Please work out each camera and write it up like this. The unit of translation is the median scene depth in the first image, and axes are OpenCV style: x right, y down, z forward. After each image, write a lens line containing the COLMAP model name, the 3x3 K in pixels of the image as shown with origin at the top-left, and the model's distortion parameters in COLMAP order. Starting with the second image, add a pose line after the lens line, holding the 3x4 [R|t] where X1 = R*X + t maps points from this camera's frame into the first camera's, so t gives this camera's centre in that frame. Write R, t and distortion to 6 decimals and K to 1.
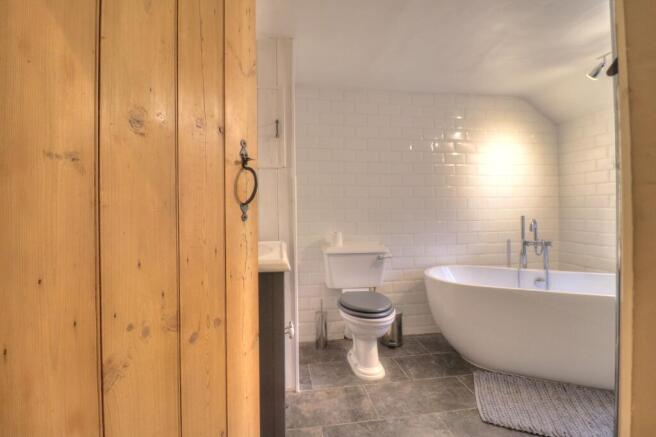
lens RADIAL K [[302.0, 0, 326.6], [0, 302.0, 209.2], [0, 0, 1]] dist [-0.000166, -0.012602]
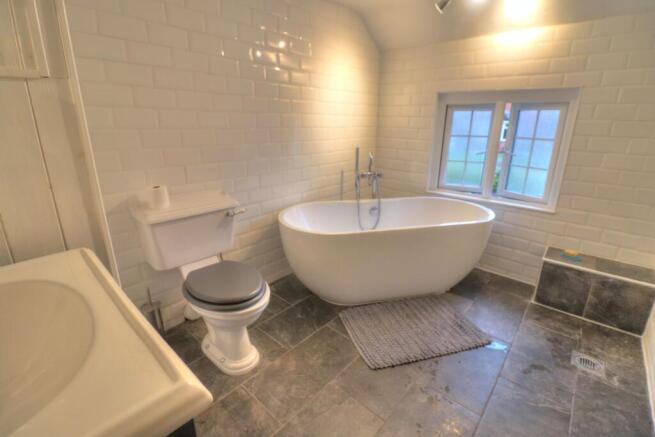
lens RADIAL K [[301.5, 0, 326.1], [0, 301.5, 209.2], [0, 0, 1]] dist [-0.000166, -0.012602]
pose [[0.775409, -0.160139, 0.610816, -0.090101], [-0.021211, 0.960158, 0.278653, -0.064512], [-0.631103, -0.229026, 0.741119, 0.298535]]
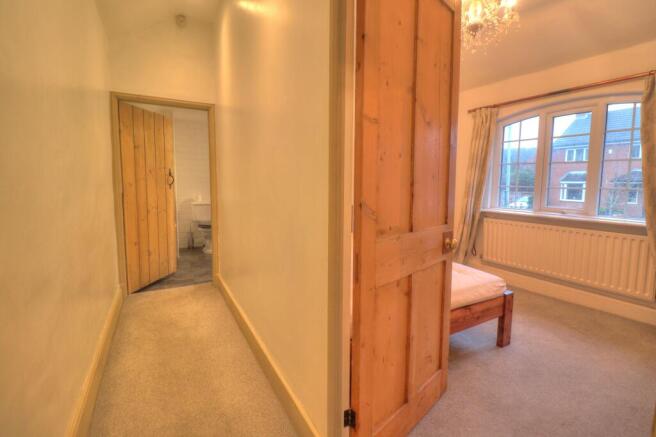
lens RADIAL K [[302.0, 0, 326.6], [0, 302.0, 209.2], [0, 0, 1]] dist [-0.000166, -0.012602]
pose [[0.920532, -0.015742, 0.390349, 0.035064], [-0.021732, 0.995577, 0.091398, -0.026283], [-0.390062, -0.092618, 0.916119, -1.185710]]
